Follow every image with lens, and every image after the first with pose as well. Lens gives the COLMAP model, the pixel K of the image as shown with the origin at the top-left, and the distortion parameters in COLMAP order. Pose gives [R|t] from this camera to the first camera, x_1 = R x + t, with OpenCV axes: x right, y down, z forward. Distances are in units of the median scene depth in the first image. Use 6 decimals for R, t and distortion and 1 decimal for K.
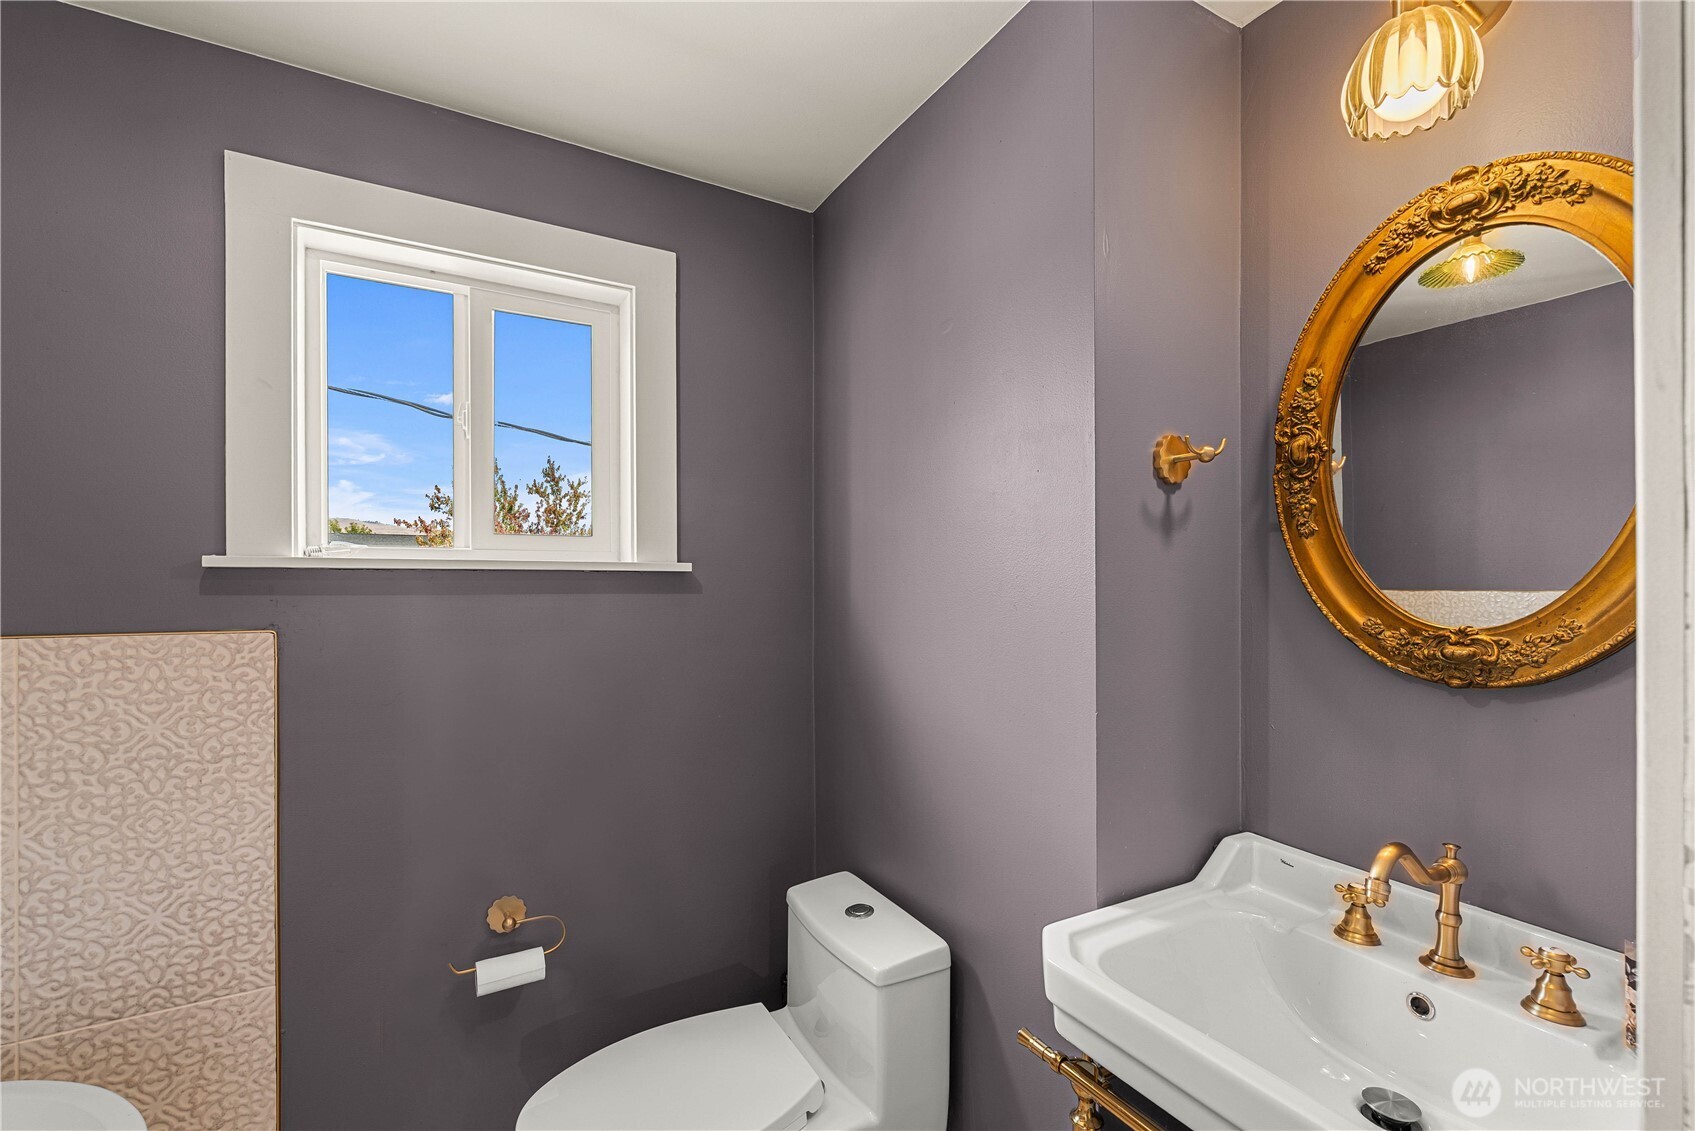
lens RADIAL K [[739.6, 0, 845.6], [0, 739.6, 577.9], [0, 0, 1]] dist [0.001448, -0.000684]
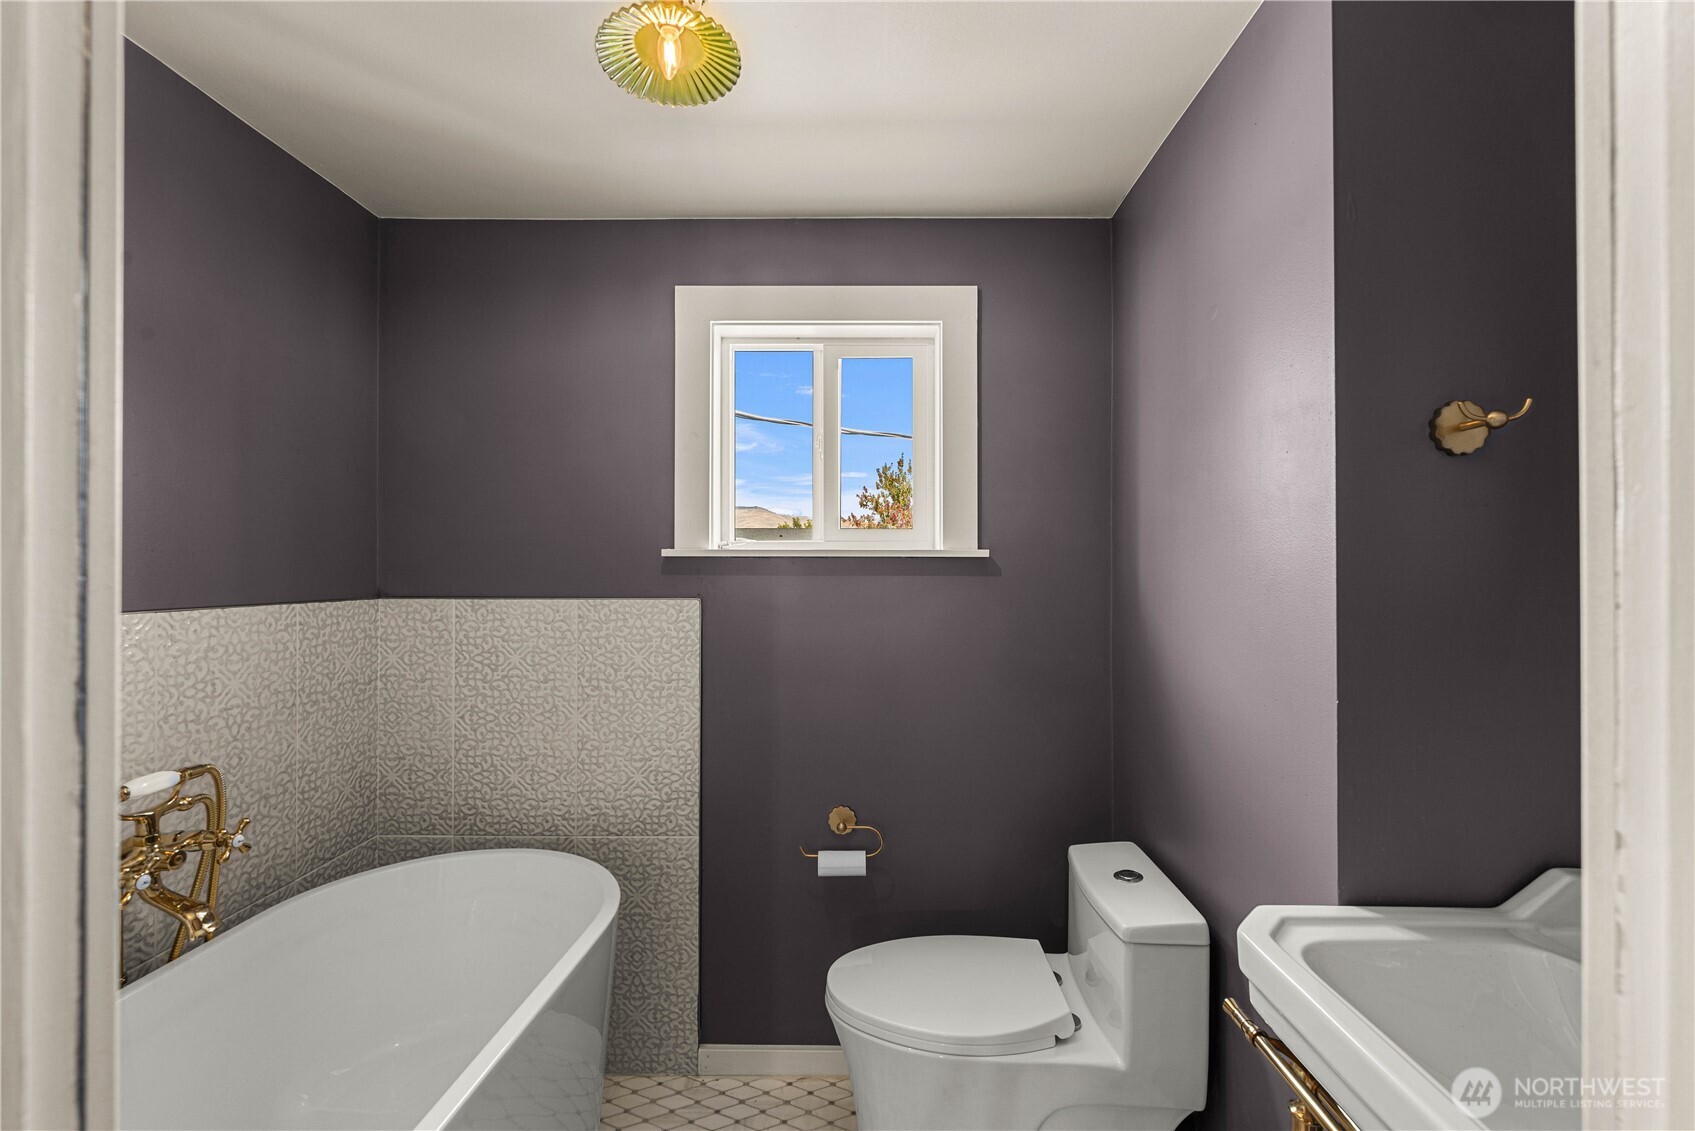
lens RADIAL K [[739.6, 0, 882.5], [0, 739.6, 552.0], [0, 0, 1]] dist [0.001448, -0.000684]
pose [[0.871120, -0.010449, -0.490958, 0.287184], [0.002893, 0.999865, -0.016147, 0.002462], [0.491061, 0.012645, 0.871033, -0.123392]]
